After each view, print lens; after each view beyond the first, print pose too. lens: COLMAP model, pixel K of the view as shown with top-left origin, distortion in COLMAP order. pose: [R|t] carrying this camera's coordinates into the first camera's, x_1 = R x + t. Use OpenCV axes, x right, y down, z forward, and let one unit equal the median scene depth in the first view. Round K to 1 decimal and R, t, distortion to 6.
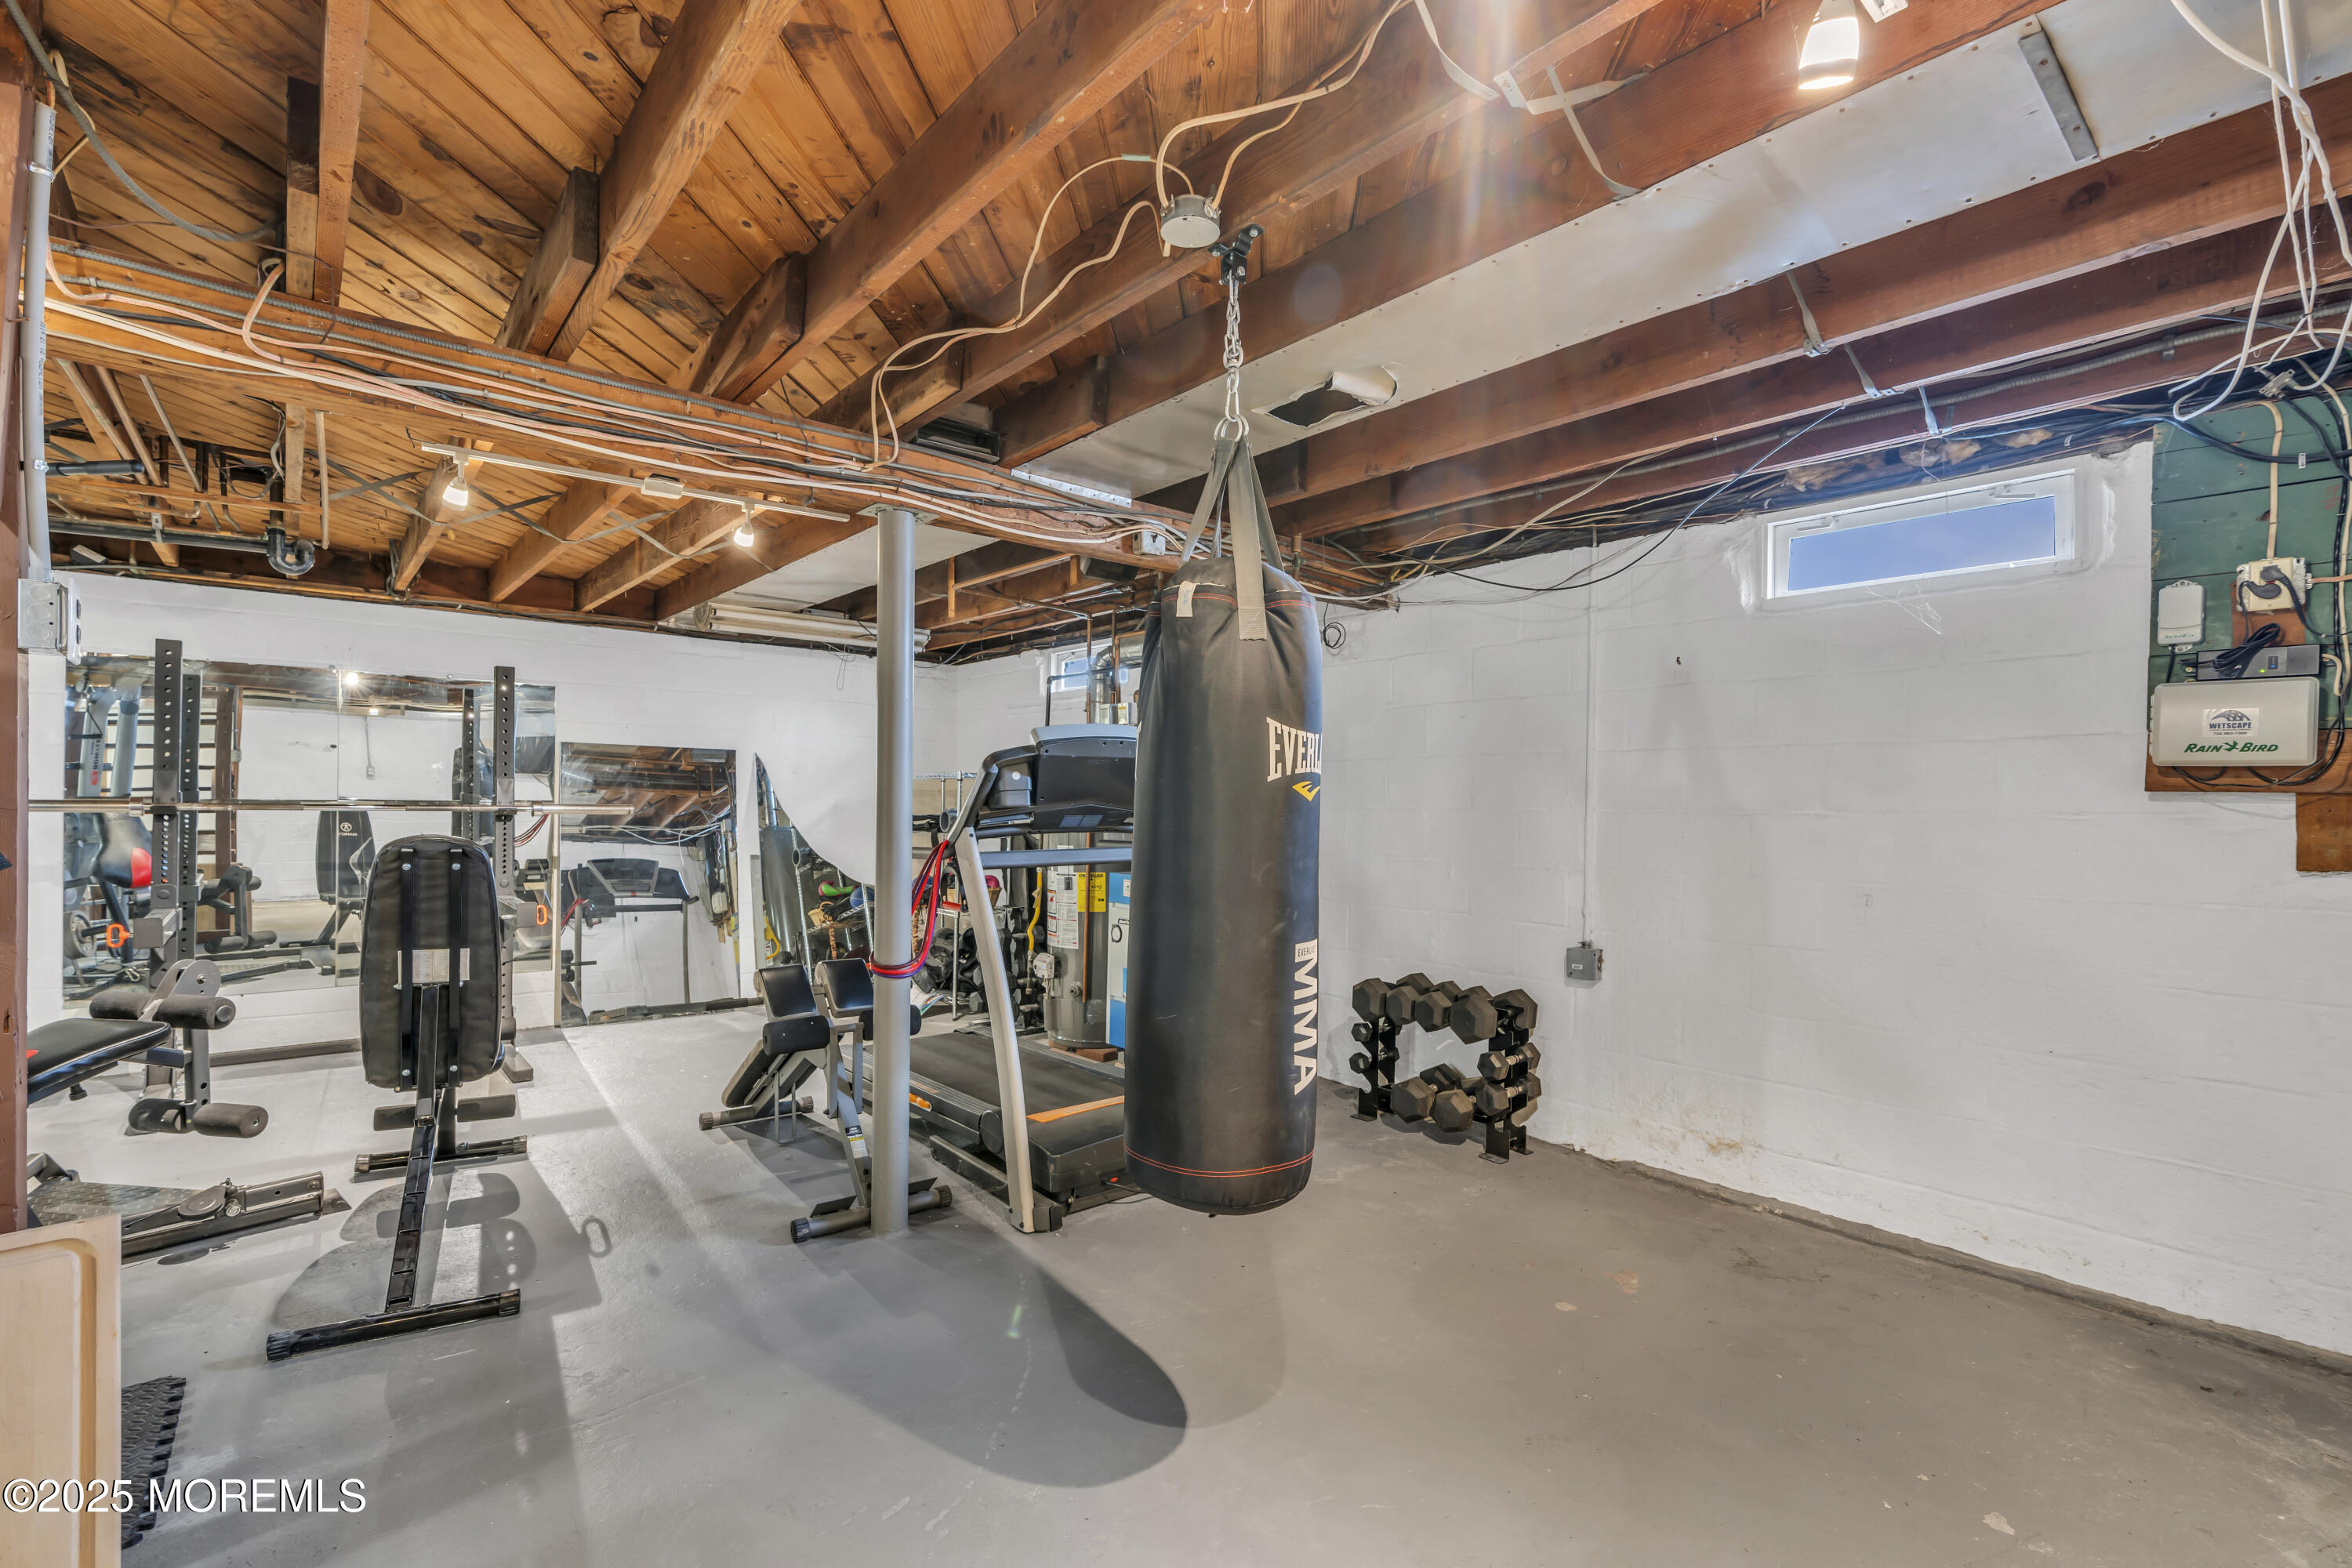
lens RADIAL K [[1063.8, 0, 1181.8], [0, 1063.8, 803.3], [0, 0, 1]] dist [-0.007053, 0.001906]
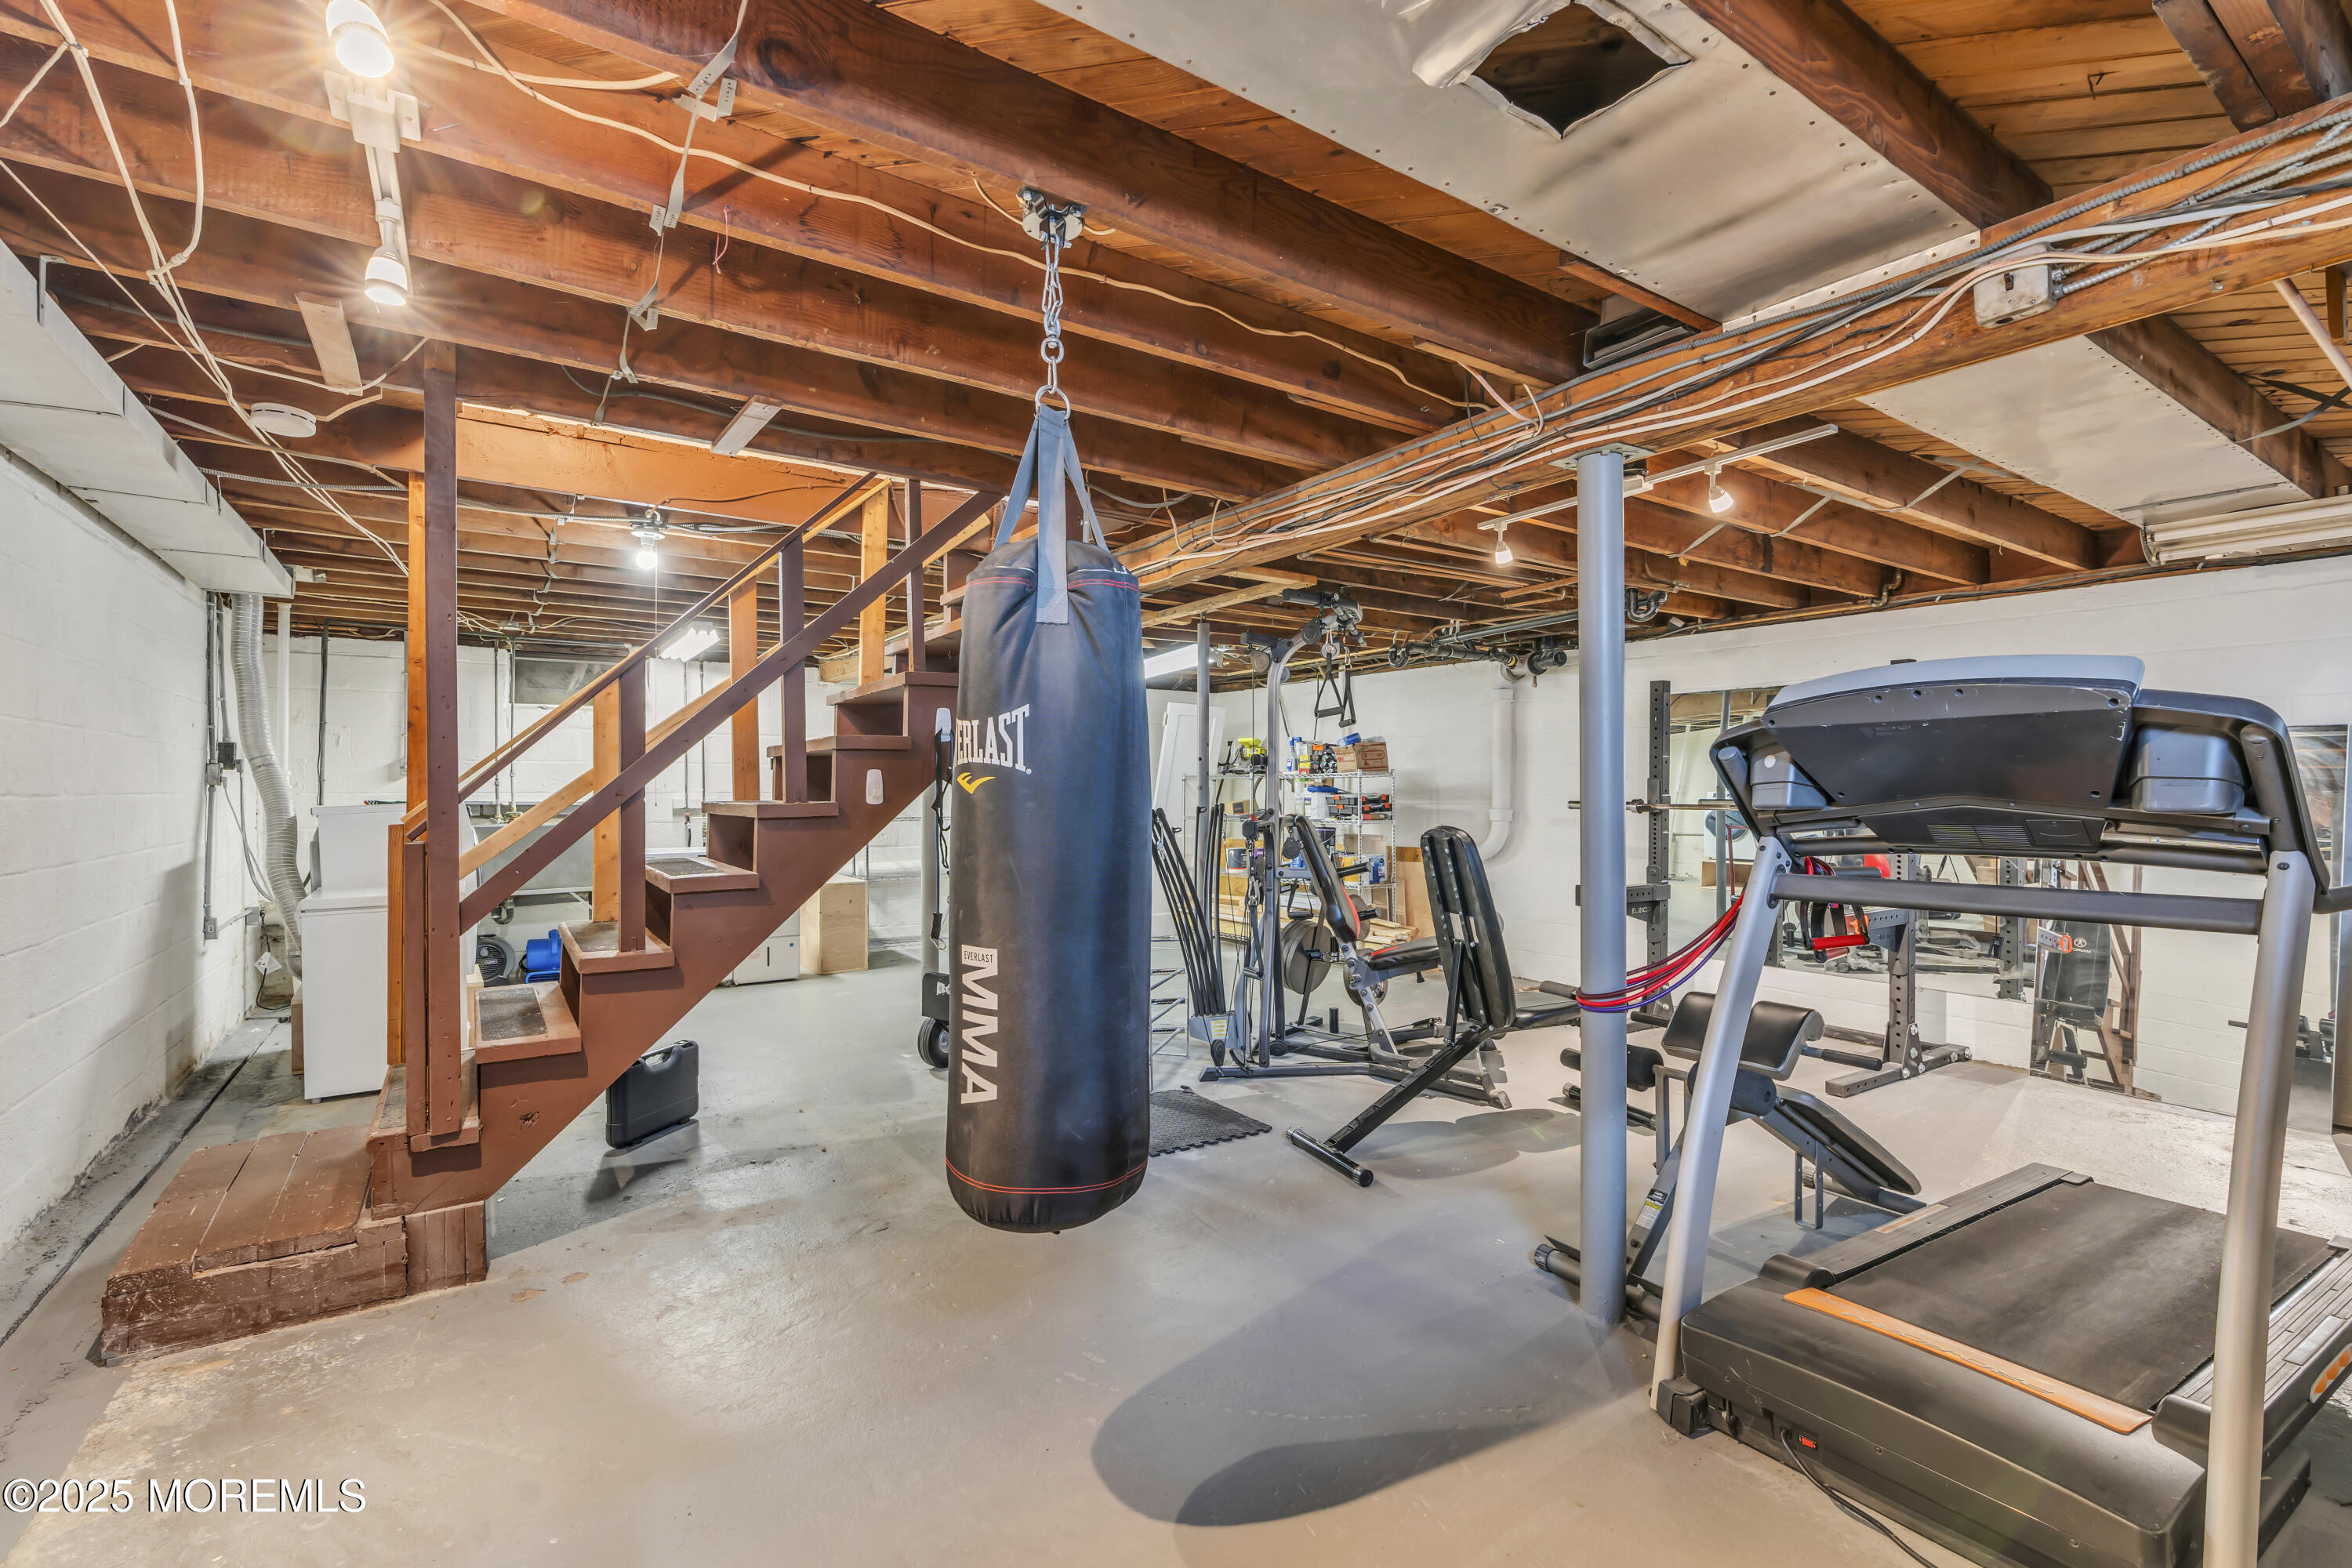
lens RADIAL K [[1063.8, 0, 1171.3], [0, 1063.8, 789.4], [0, 0, 1]] dist [-0.007053, 0.001906]
pose [[-0.119754, -0.014017, -0.992705, 0.568985], [-0.005405, 0.999895, -0.013466, 0.003463], [0.992789, 0.003753, -0.119817, 0.719000]]
